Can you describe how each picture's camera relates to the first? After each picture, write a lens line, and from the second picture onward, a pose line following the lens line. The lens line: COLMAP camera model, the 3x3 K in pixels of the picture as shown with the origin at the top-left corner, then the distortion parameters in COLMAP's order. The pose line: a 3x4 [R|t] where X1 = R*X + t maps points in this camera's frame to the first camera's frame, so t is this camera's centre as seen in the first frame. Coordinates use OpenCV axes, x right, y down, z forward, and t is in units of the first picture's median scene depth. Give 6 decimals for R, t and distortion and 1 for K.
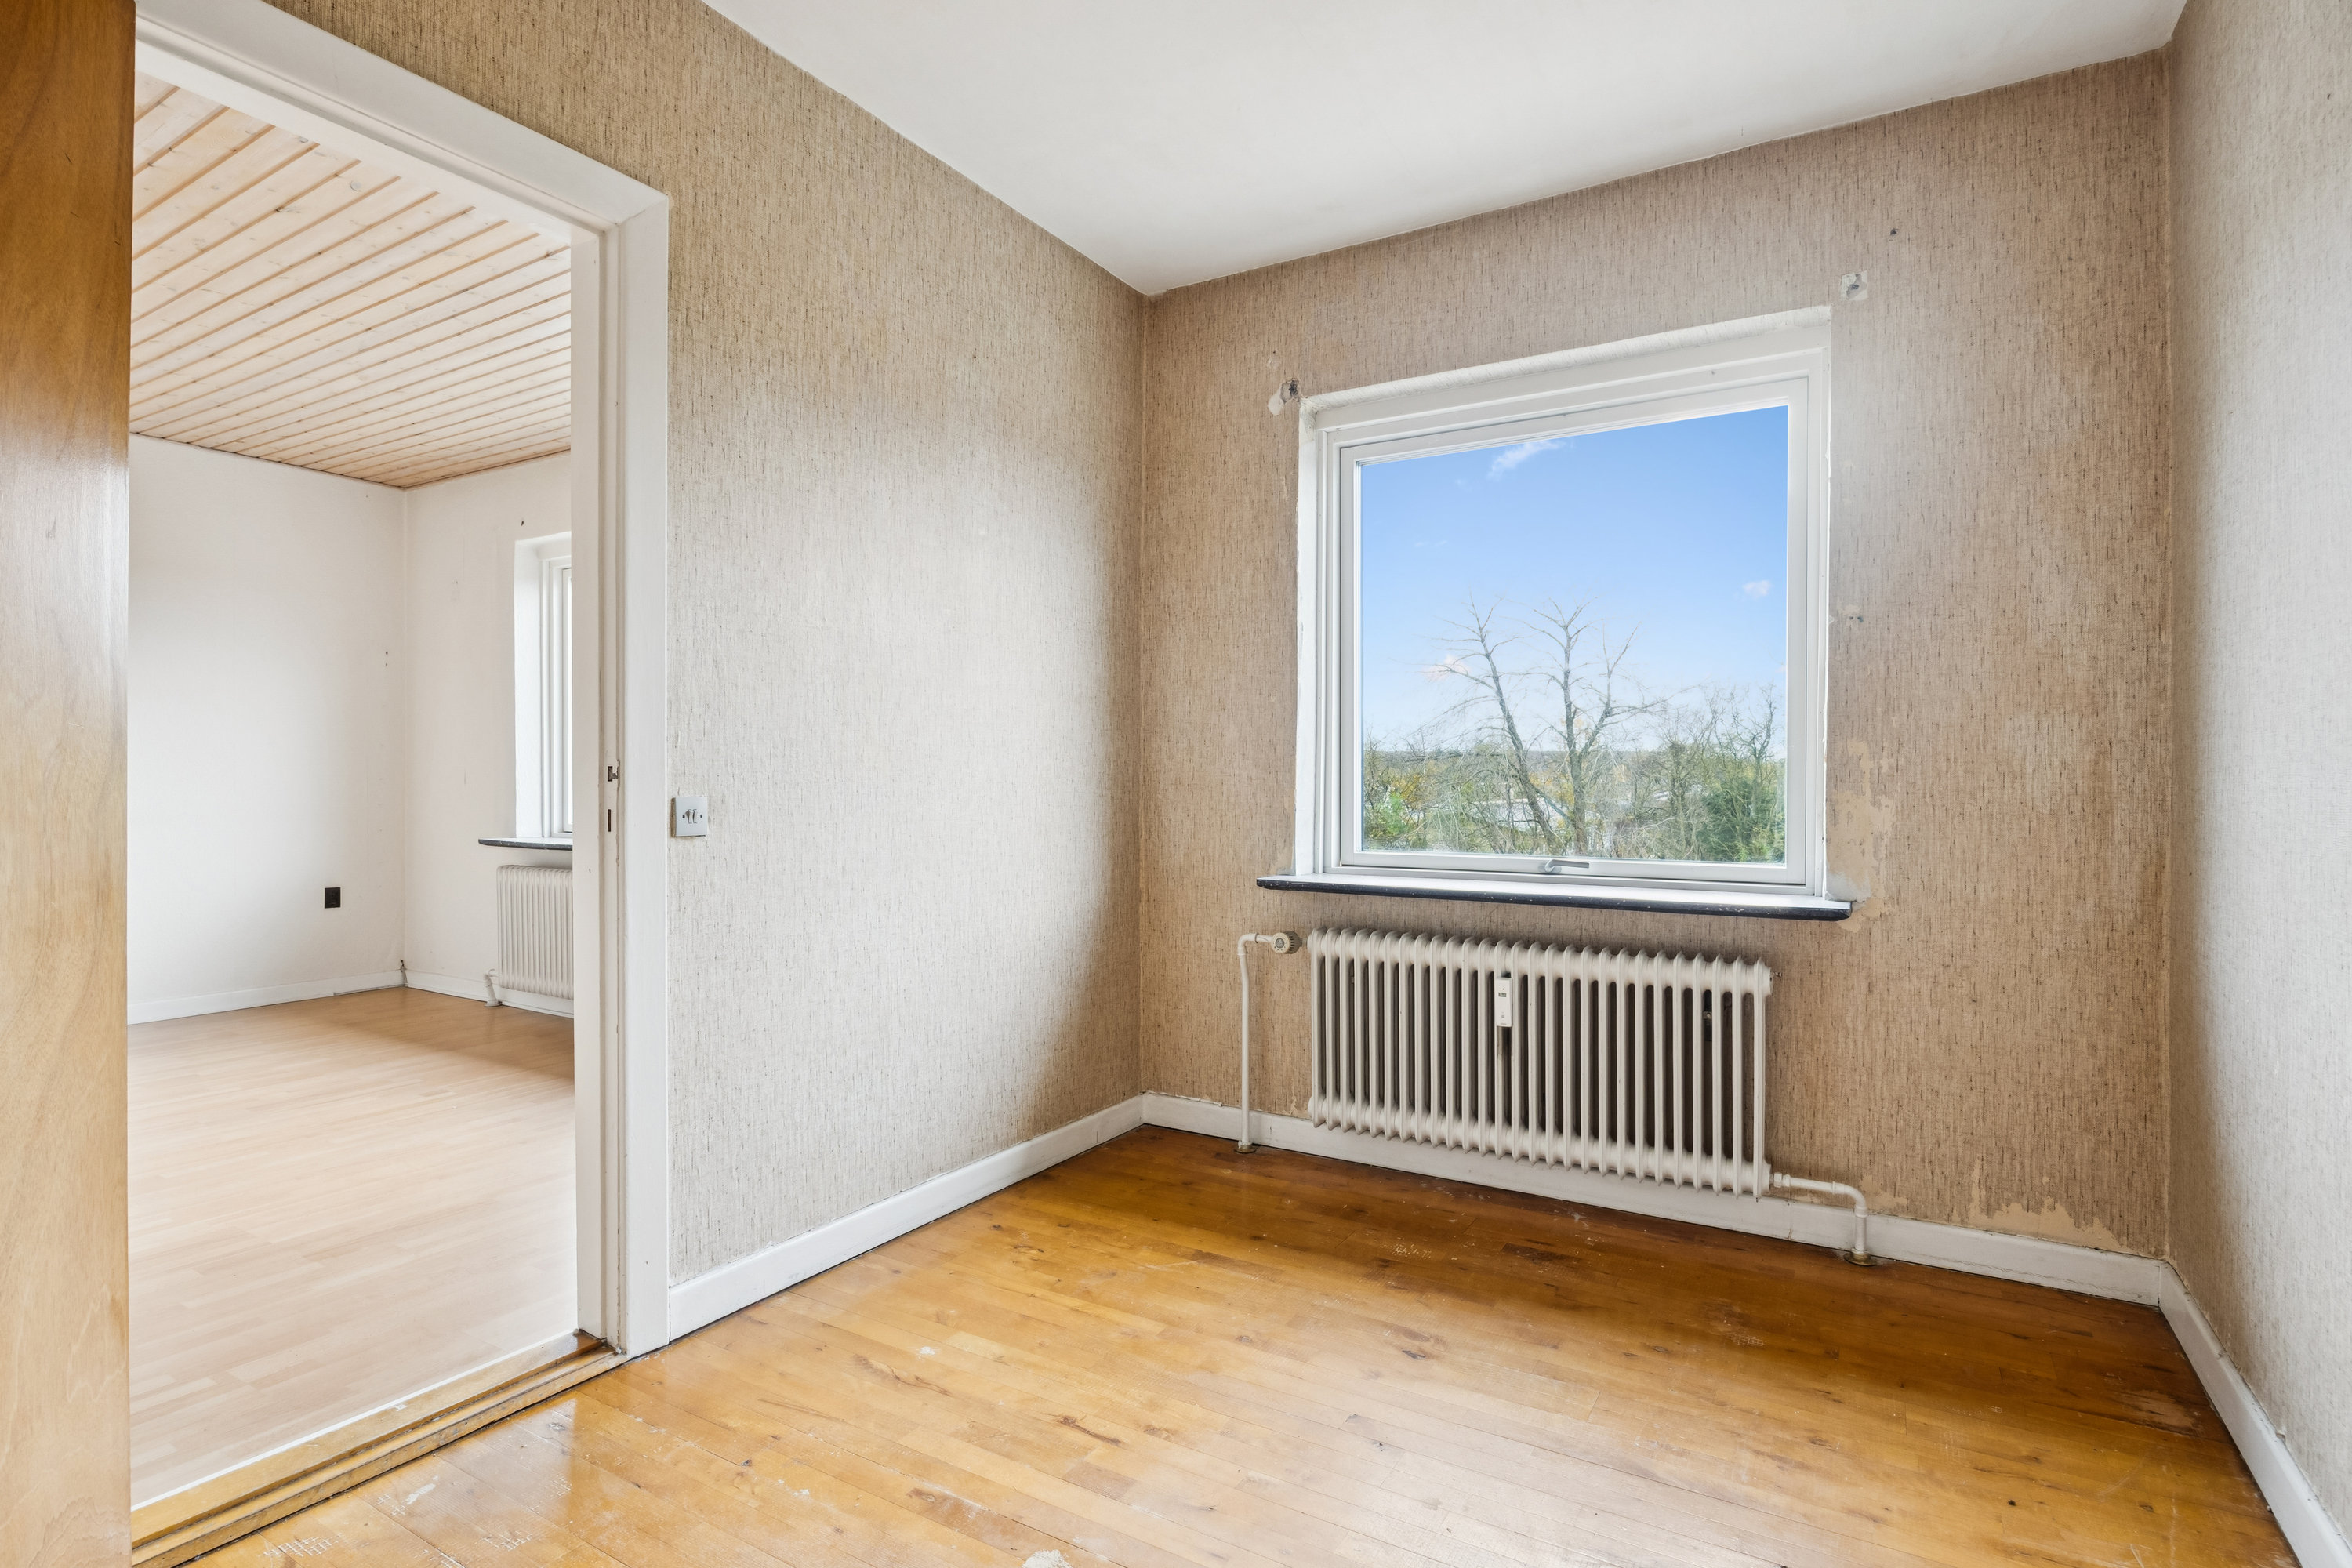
lens RADIAL K [[1170.0, 0, 1180.5], [0, 1170.0, 784.9], [0, 0, 1]] dist [-0.009863, 0.000852]
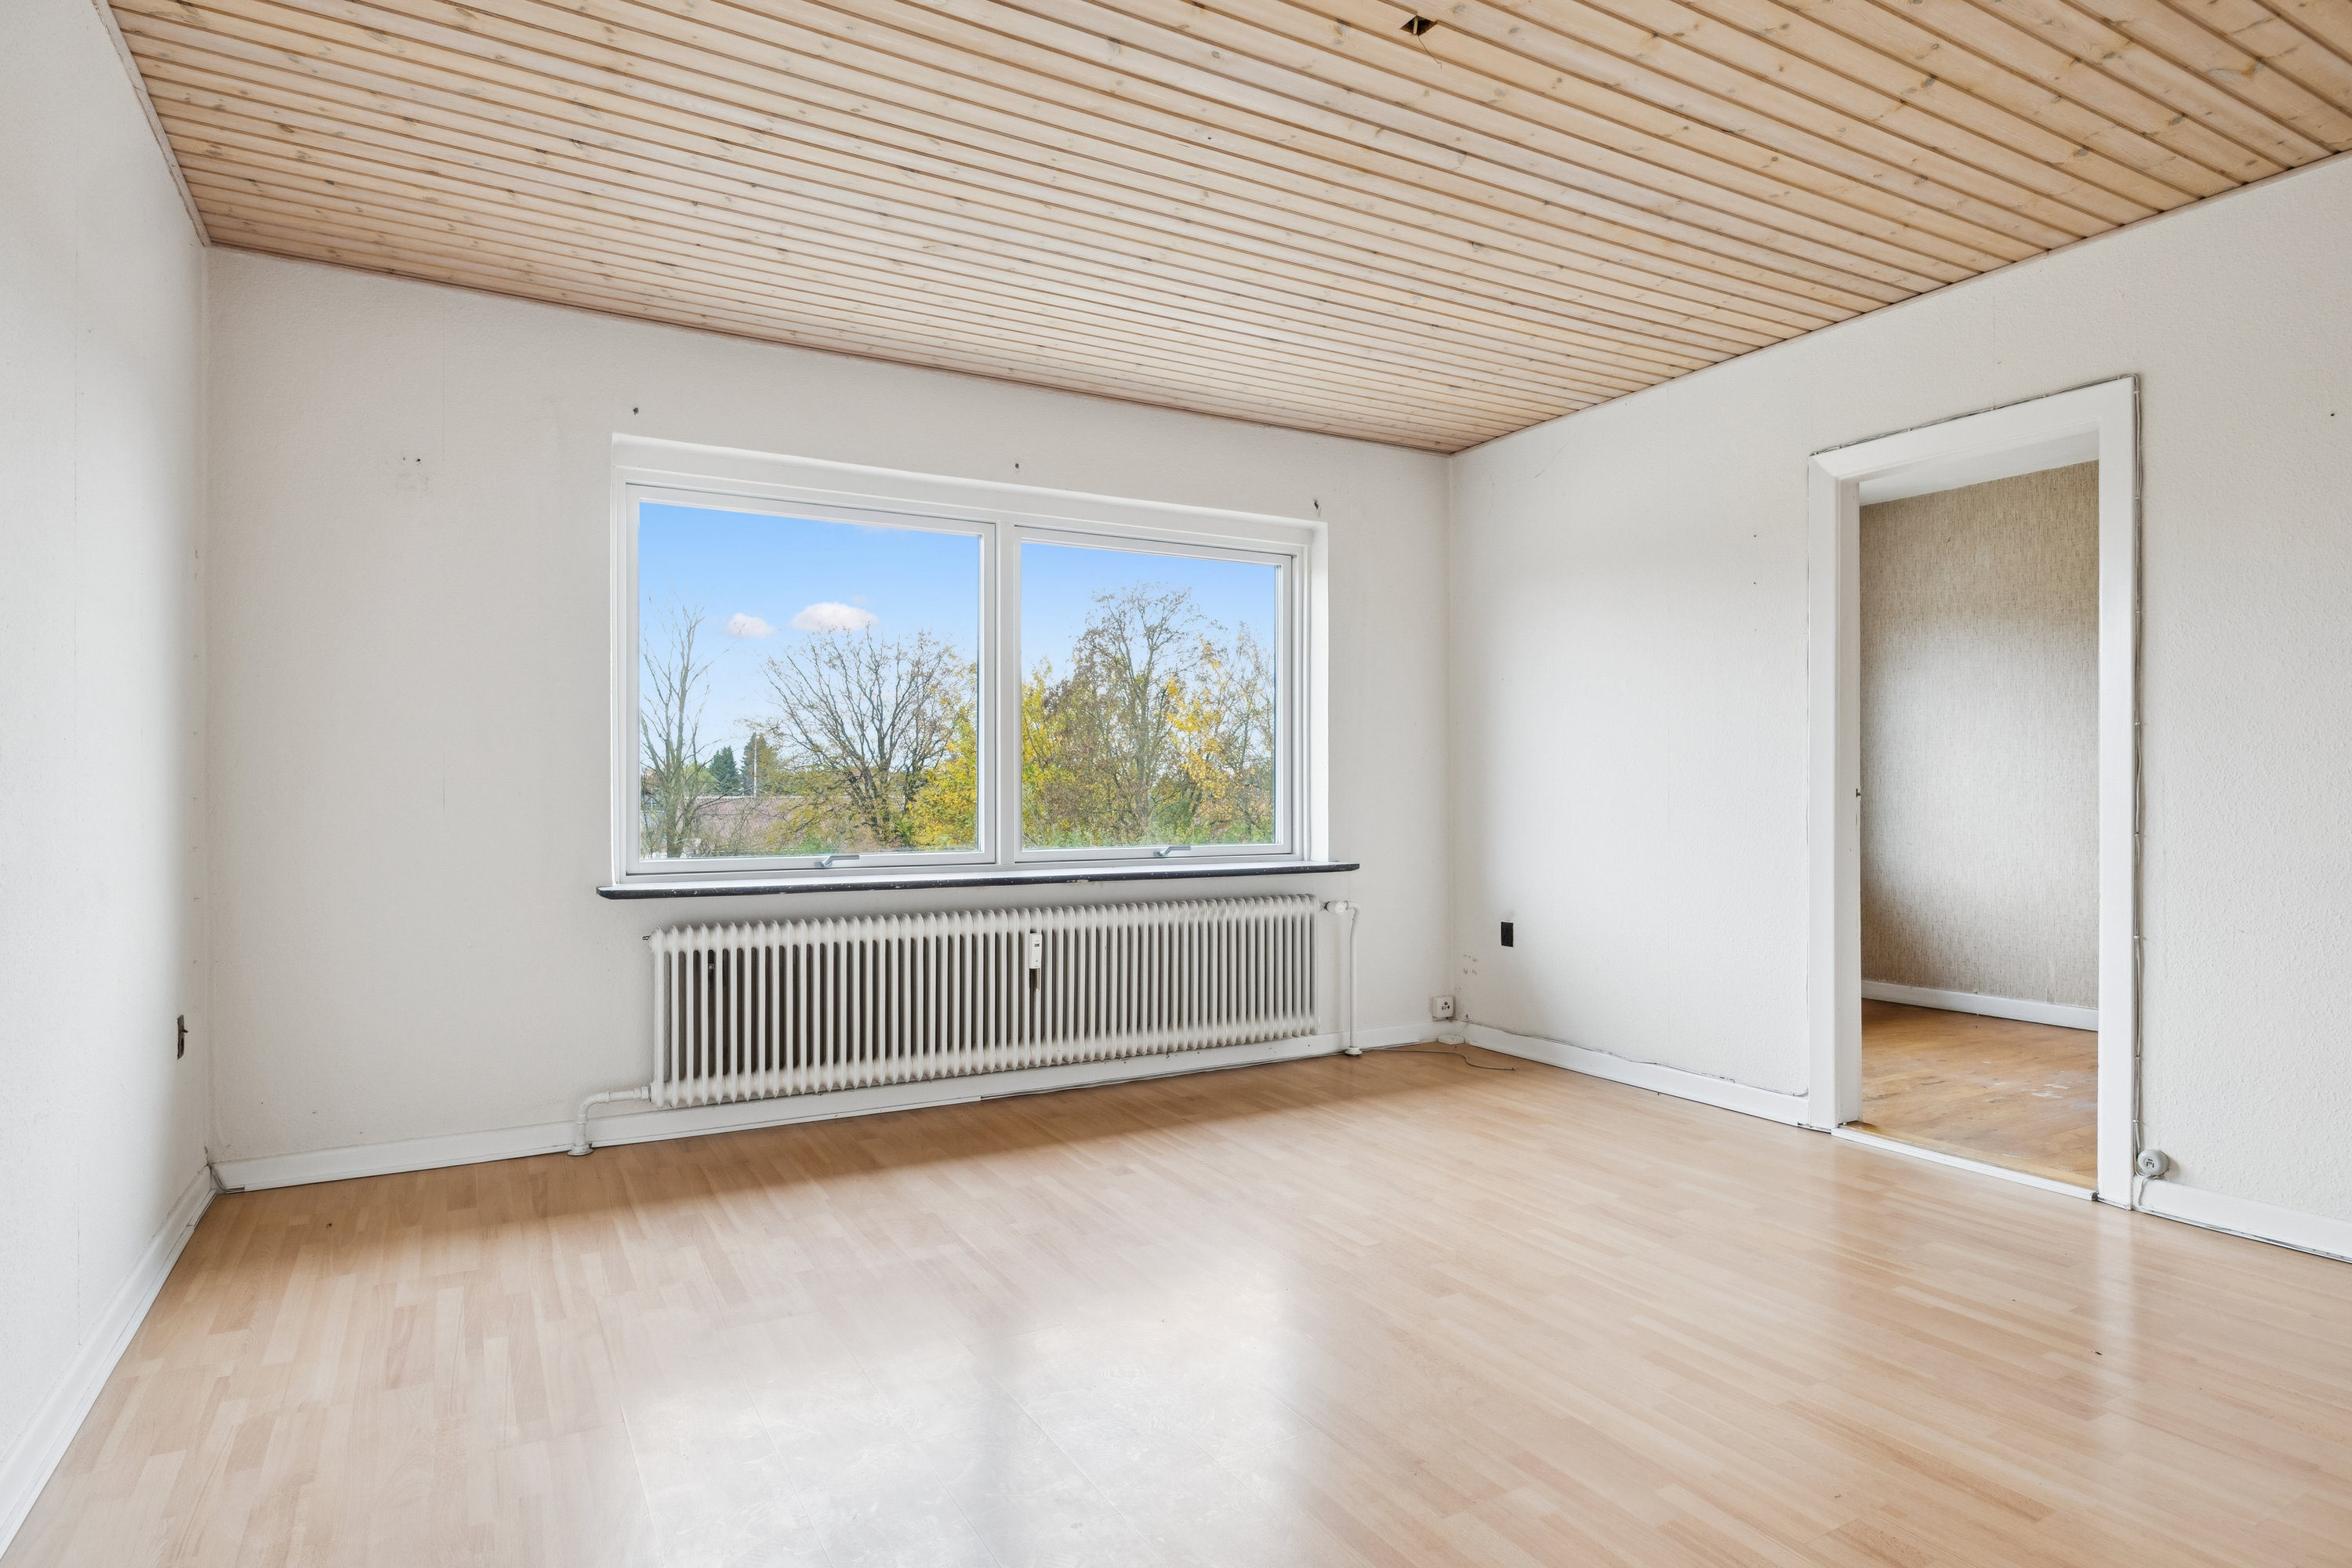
lens RADIAL K [[1280.5, 0, 1181.9], [0, 1280.5, 782.0], [0, 0, 1]] dist [-0.000589, -0.000270]
pose [[0.488829, 0.002968, 0.872374, -2.144049], [0.004498, 0.999972, -0.005923, -0.014797], [-0.872368, 0.006819, 0.488802, 0.764805]]
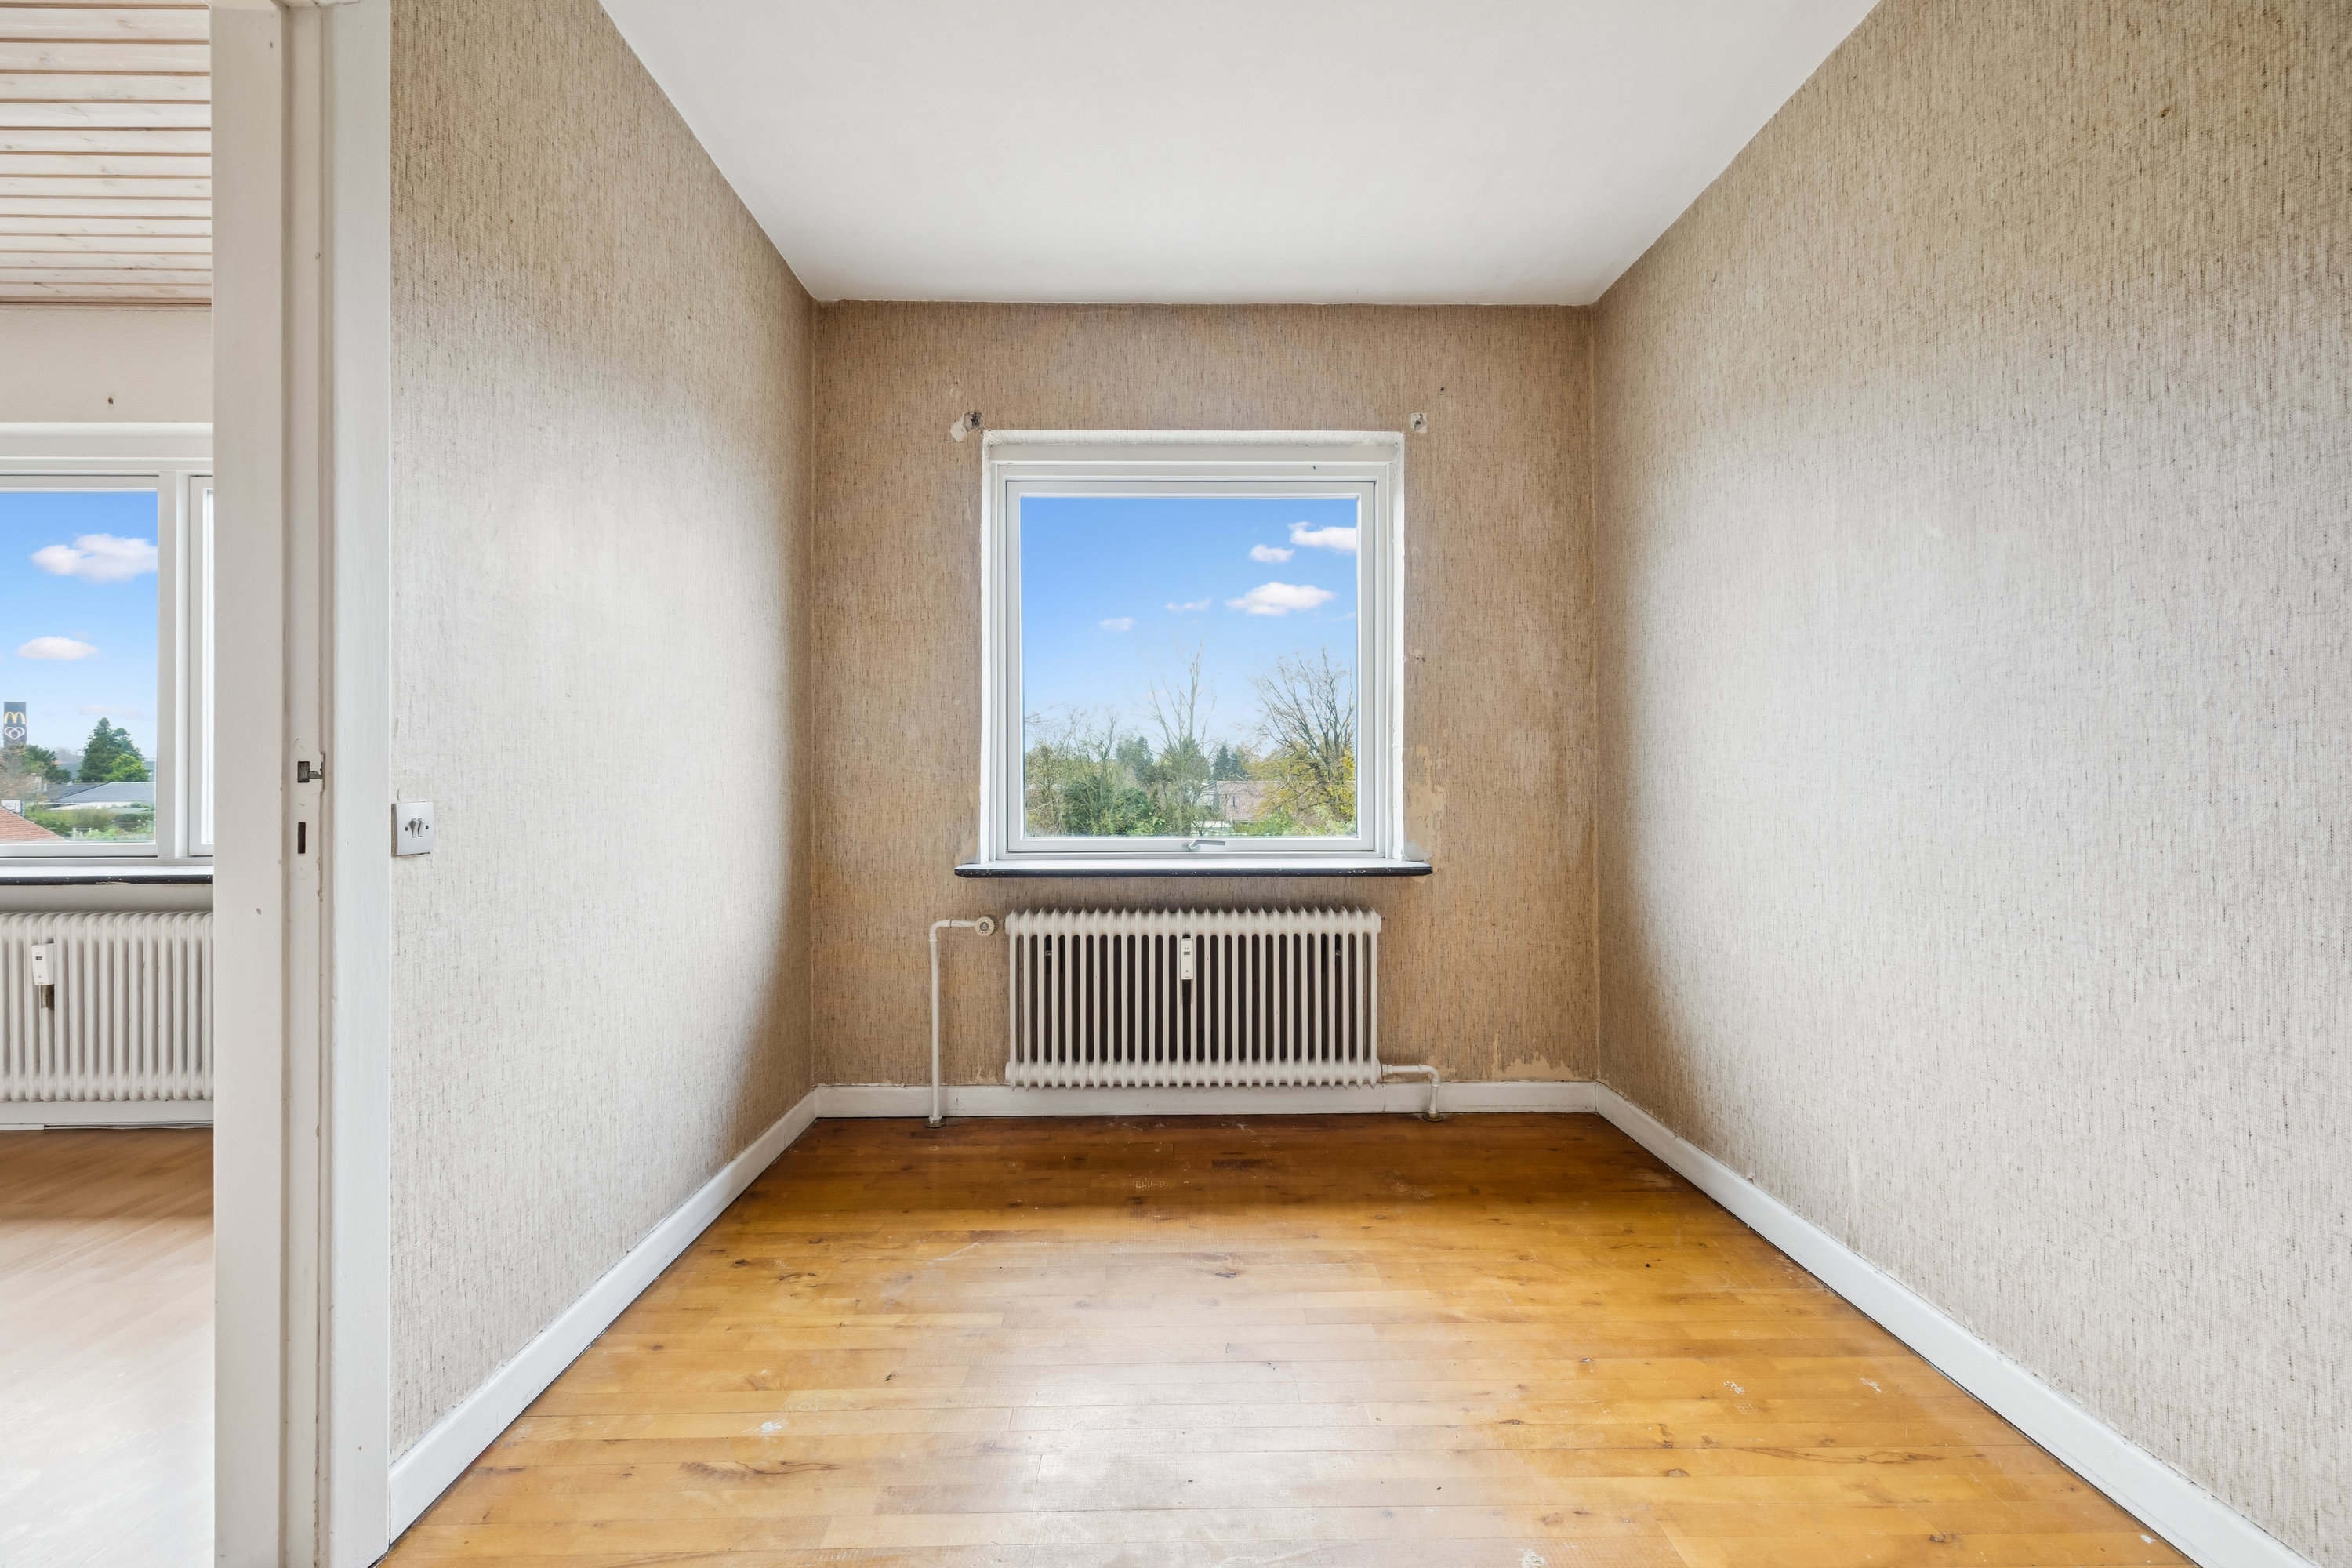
lens RADIAL K [[958.2, 0, 1177.5], [0, 958.2, 769.0], [0, 0, 1]] dist [0.014535, -0.003542]
pose [[0.848802, -0.001285, 0.528709, -0.281580], [0.007485, 0.999926, -0.009586, -0.001427], [-0.528657, 0.012094, 0.848749, 0.176497]]
